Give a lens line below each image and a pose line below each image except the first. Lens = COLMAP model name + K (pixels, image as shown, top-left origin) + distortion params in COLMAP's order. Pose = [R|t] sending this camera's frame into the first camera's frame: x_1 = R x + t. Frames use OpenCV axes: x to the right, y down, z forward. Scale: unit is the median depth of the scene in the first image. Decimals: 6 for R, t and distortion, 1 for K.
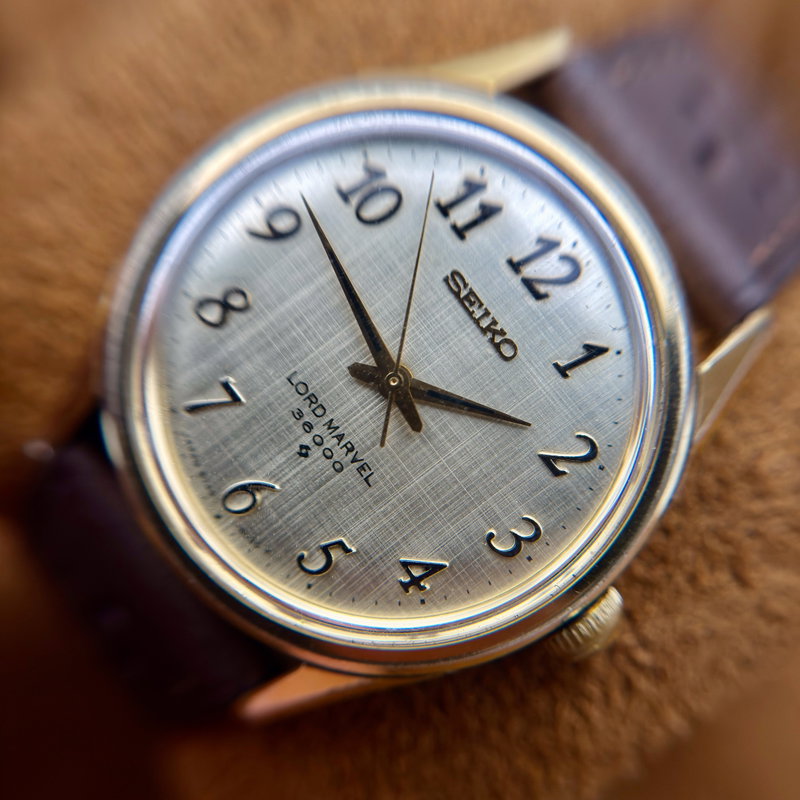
lens RADIAL K [[964.8, 0, 403.2], [0, 964.8, 410.1], [0, 0, 1]] dist [0.670931, -1.155723]
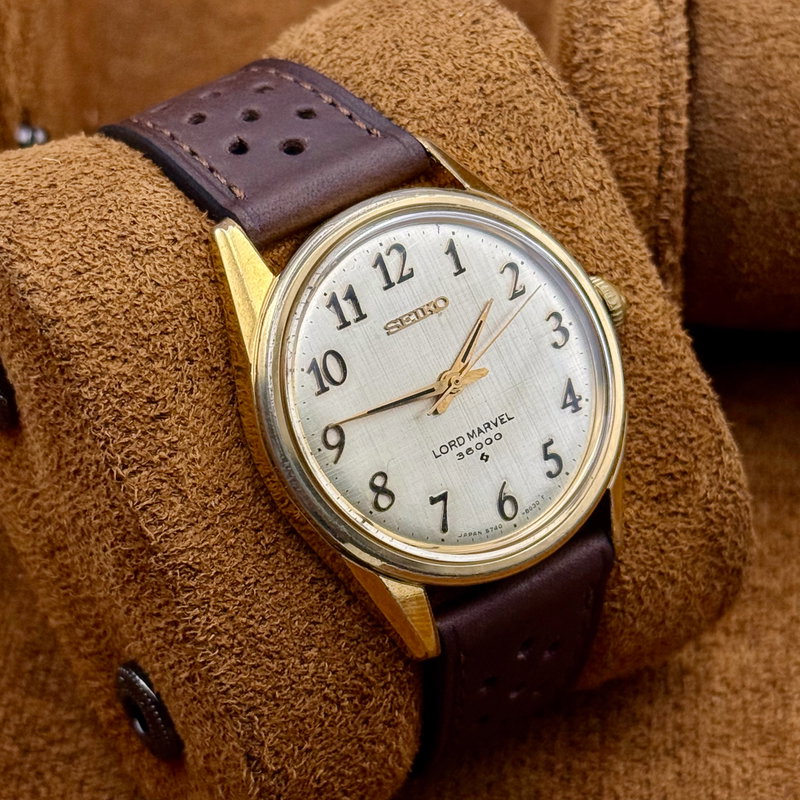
lens RADIAL K [[2407.7, 0, 400.0], [0, 2407.7, 400.0], [0, 0, 1]] dist [0.120742, 0.651752]
pose [[0.132344, -0.956983, 0.258203, -0.941293], [0.910642, 0.220259, 0.349596, -1.310133], [-0.391429, 0.188864, 0.900619, -2.114152]]
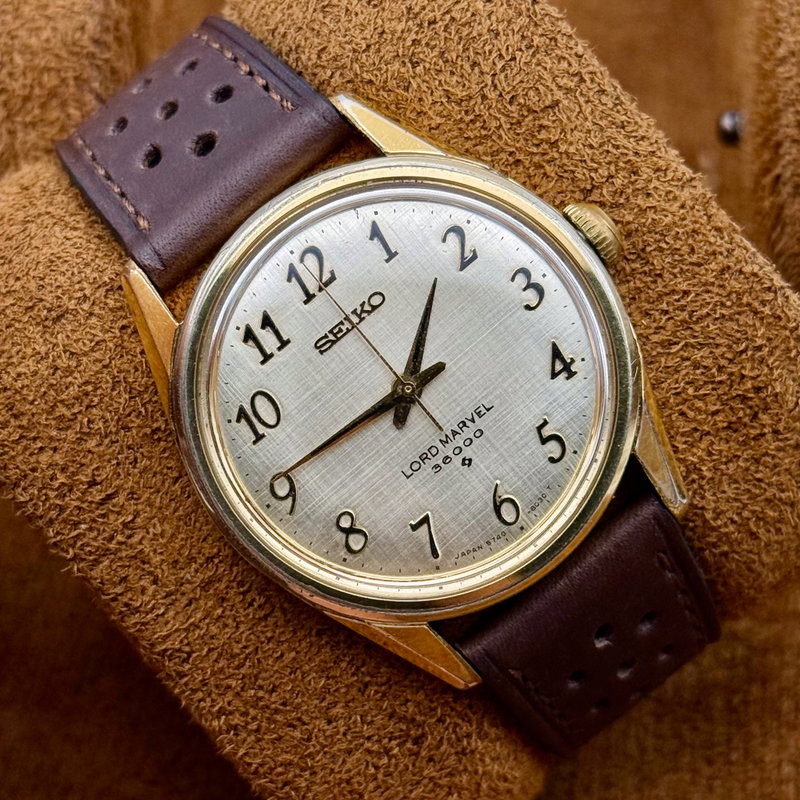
lens RADIAL K [[2407.7, 0, 400.0], [0, 2407.7, 400.0], [0, 0, 1]] dist [0.120742, 0.651752]
pose [[-0.046556, -0.996973, 0.062265, -0.208756], [0.998490, -0.044626, 0.032038, -0.134481], [-0.029162, 0.063662, 0.997545, -2.013260]]
